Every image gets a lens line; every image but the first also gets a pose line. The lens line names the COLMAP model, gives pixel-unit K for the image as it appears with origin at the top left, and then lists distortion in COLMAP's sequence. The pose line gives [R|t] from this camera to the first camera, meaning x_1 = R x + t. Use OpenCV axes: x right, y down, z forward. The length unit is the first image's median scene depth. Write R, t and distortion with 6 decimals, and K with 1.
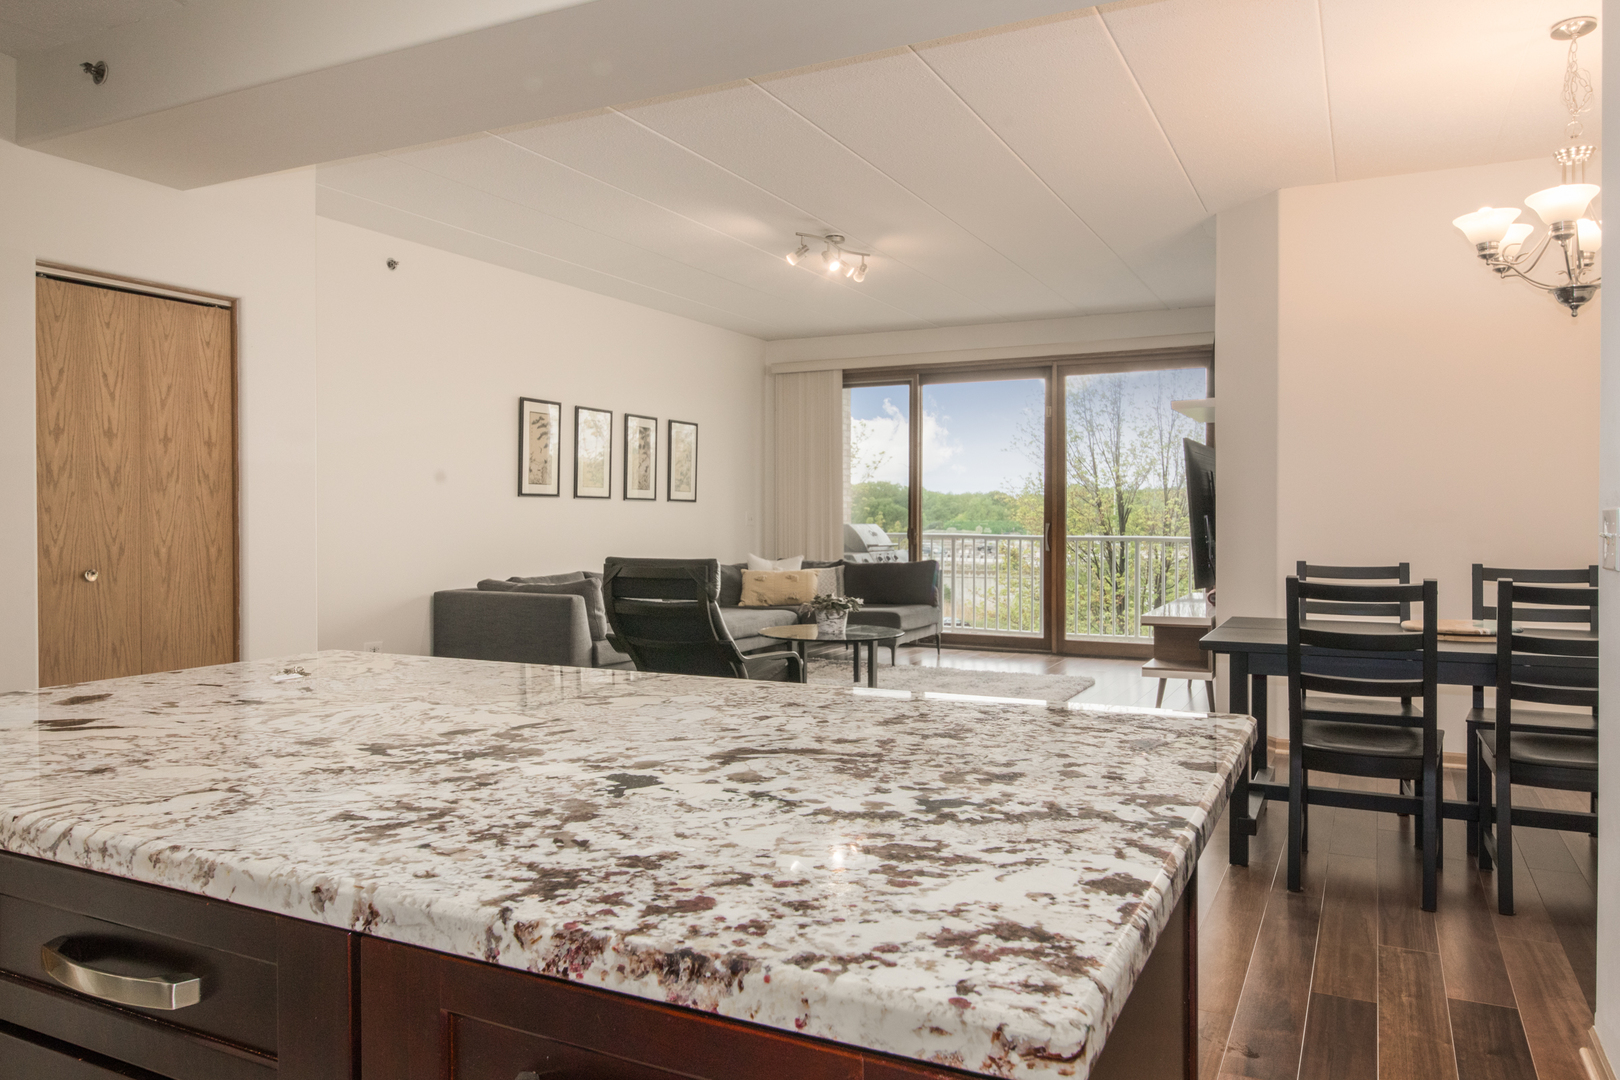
lens RADIAL K [[1137.5, 0, 810.0], [0, 1137.5, 540.0], [0, 0, 1]] dist [-0.001023, -0.000423]
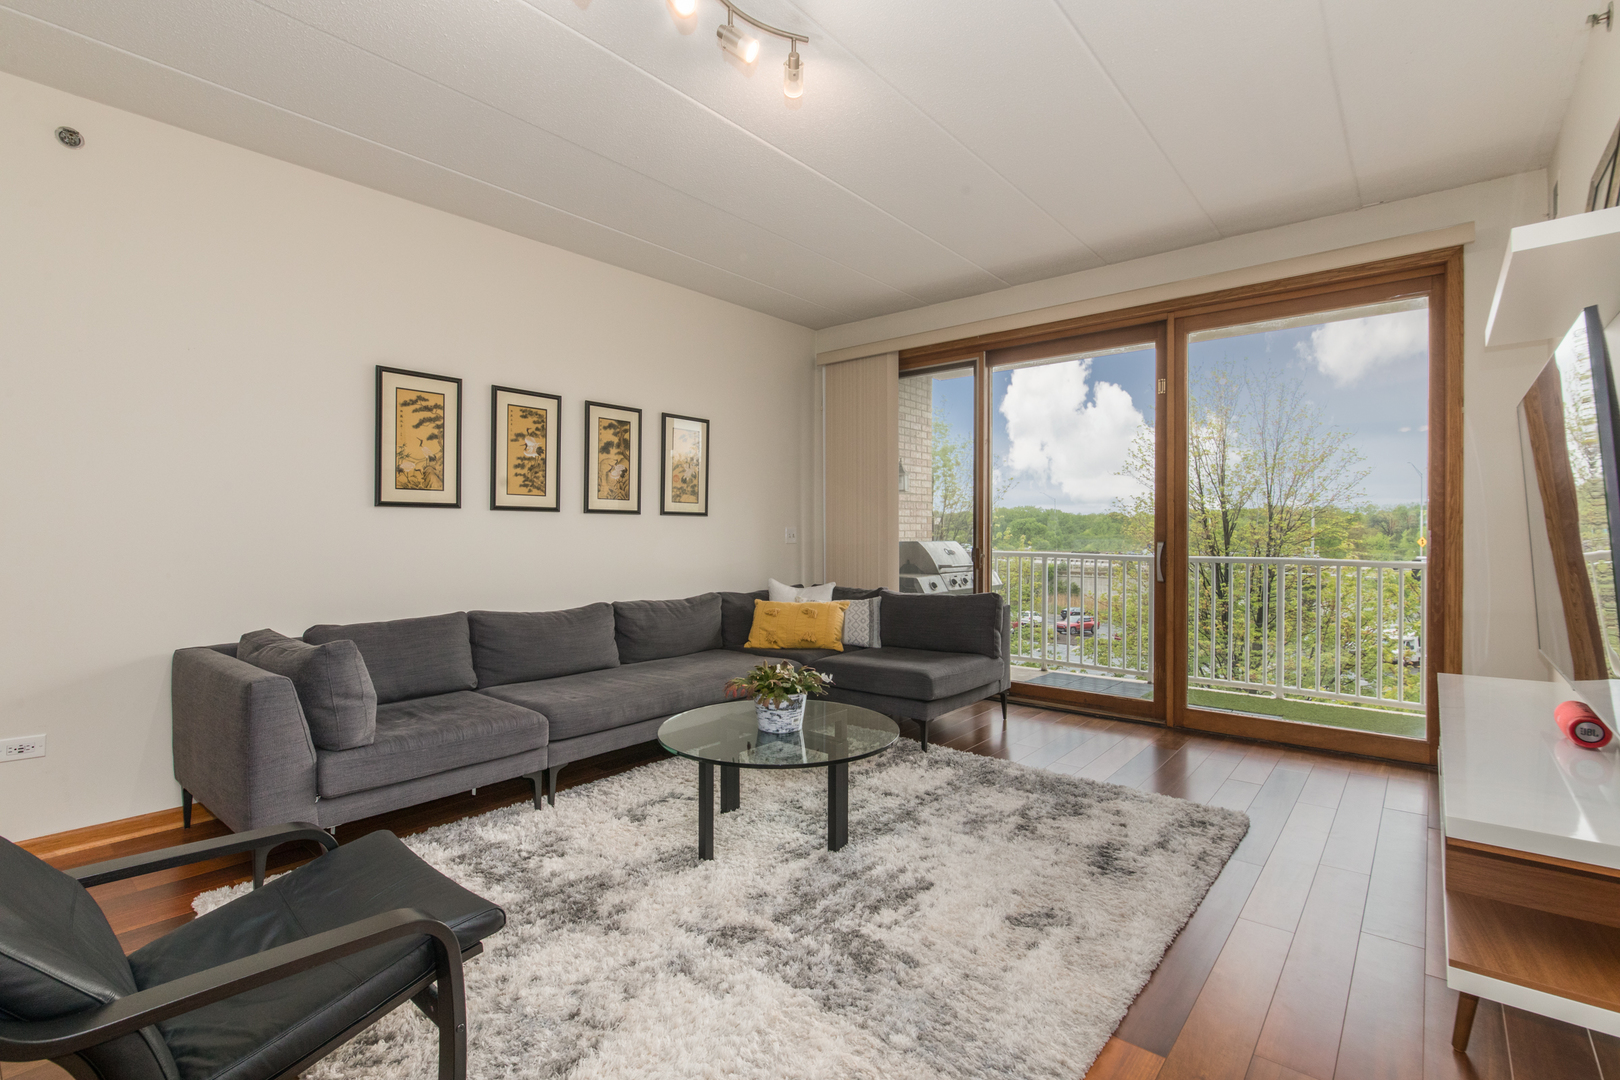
lens RADIAL K [[851.2, 0, 810.0], [0, 851.2, 540.0], [0, 0, 1]] dist [0.000233, 0.000747]
pose [[0.983729, 0.000820, -0.179659, 0.084056], [-0.002782, 0.999939, -0.010668, -0.009474], [0.179639, 0.010994, 0.983671, 0.411382]]
